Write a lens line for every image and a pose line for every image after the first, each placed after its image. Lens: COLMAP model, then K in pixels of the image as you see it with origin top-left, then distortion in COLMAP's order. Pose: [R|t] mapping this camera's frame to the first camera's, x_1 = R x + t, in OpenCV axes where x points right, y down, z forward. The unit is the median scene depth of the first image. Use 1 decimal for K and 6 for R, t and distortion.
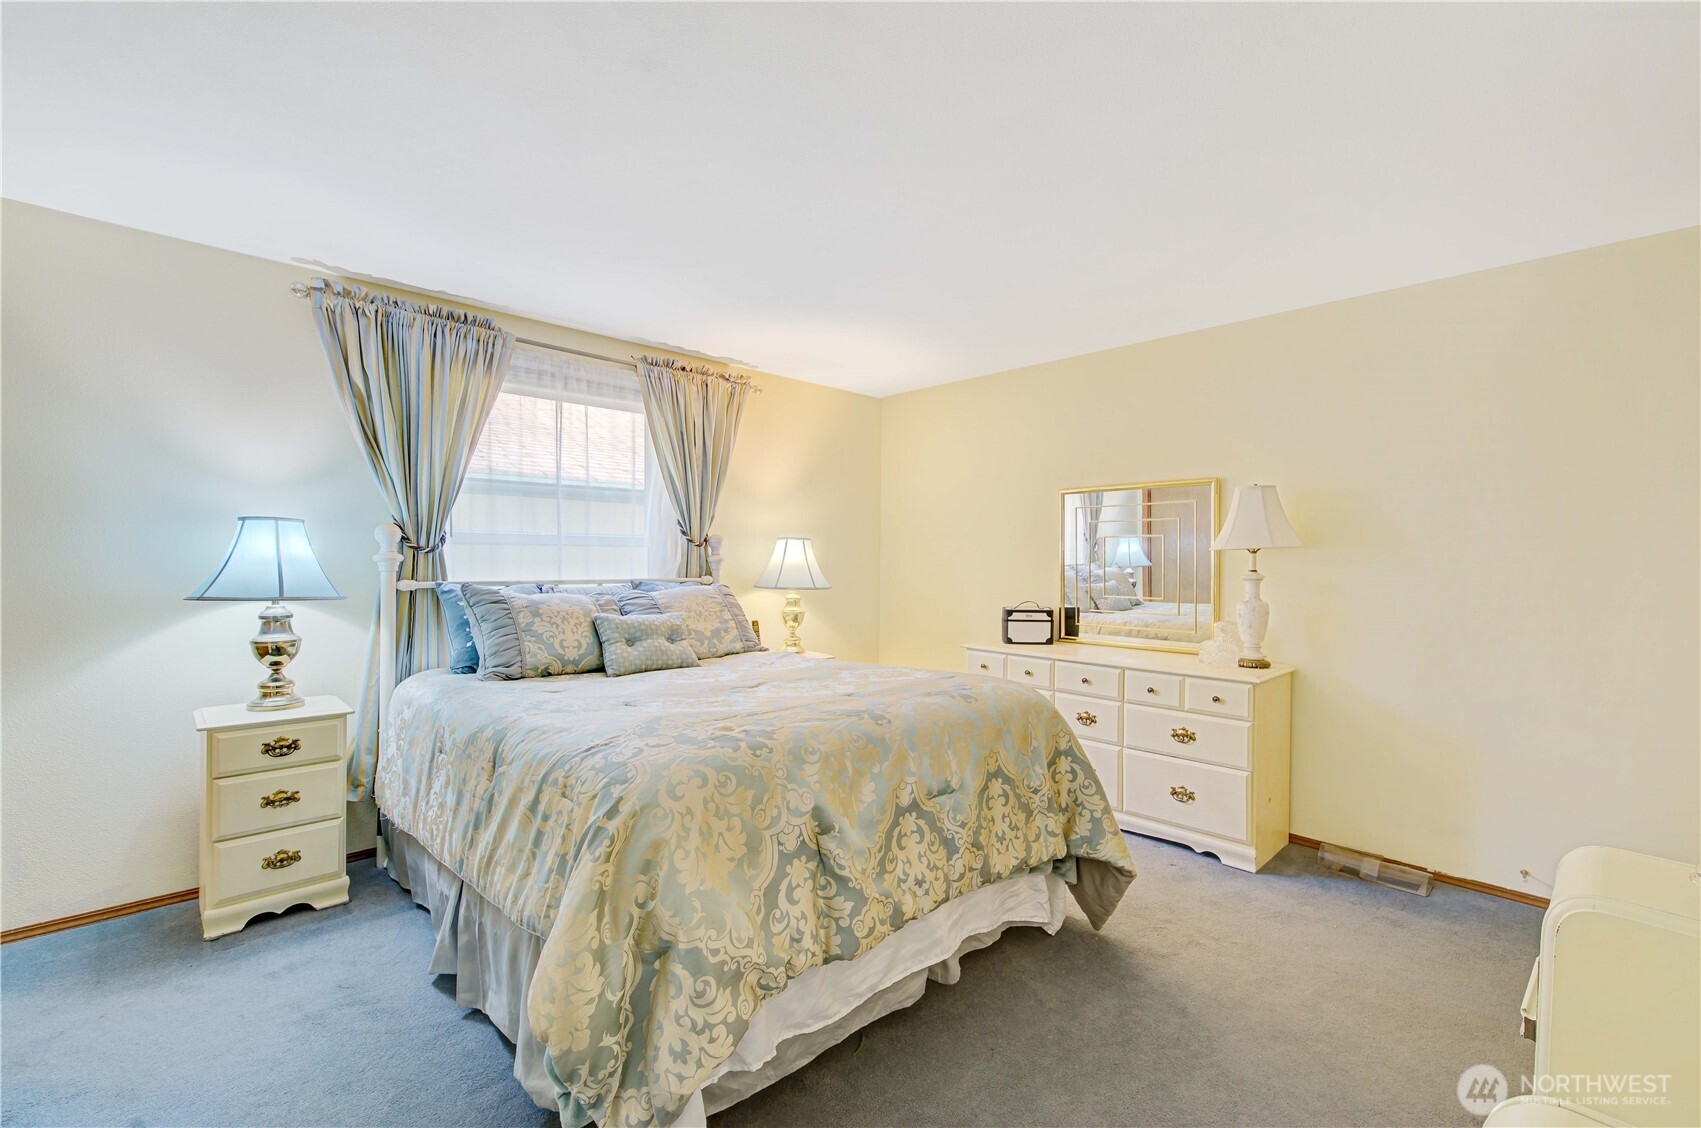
lens RADIAL K [[720.5, 0, 850.5], [0, 720.5, 564.0], [0, 0, 1]] dist [0.000032, -0.000039]
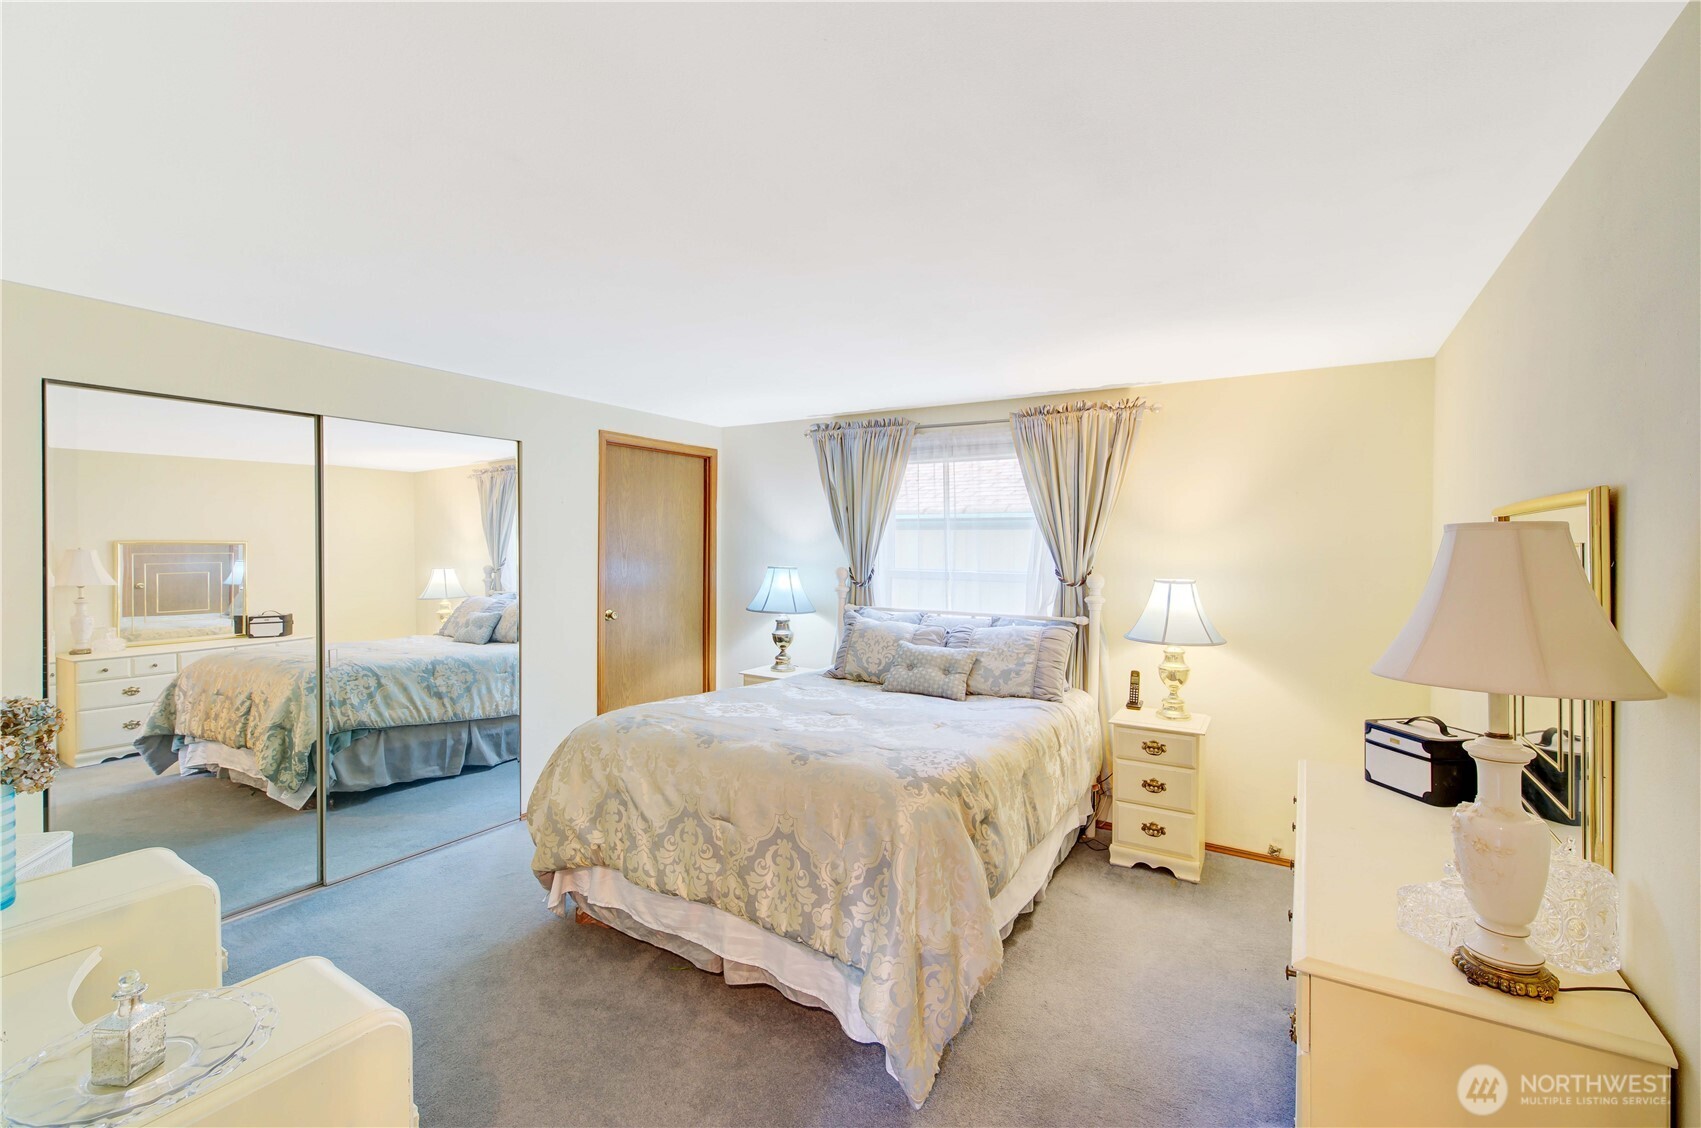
lens RADIAL K [[735.0, 0, 829.4], [0, 735.0, 554.0], [0, 0, 1]] dist [0.001126, 0.000127]
pose [[0.245292, -0.000317, -0.969449, 0.850525], [-0.016340, 0.999857, -0.004461, -0.073653], [0.969311, 0.016935, 0.245252, 0.547843]]
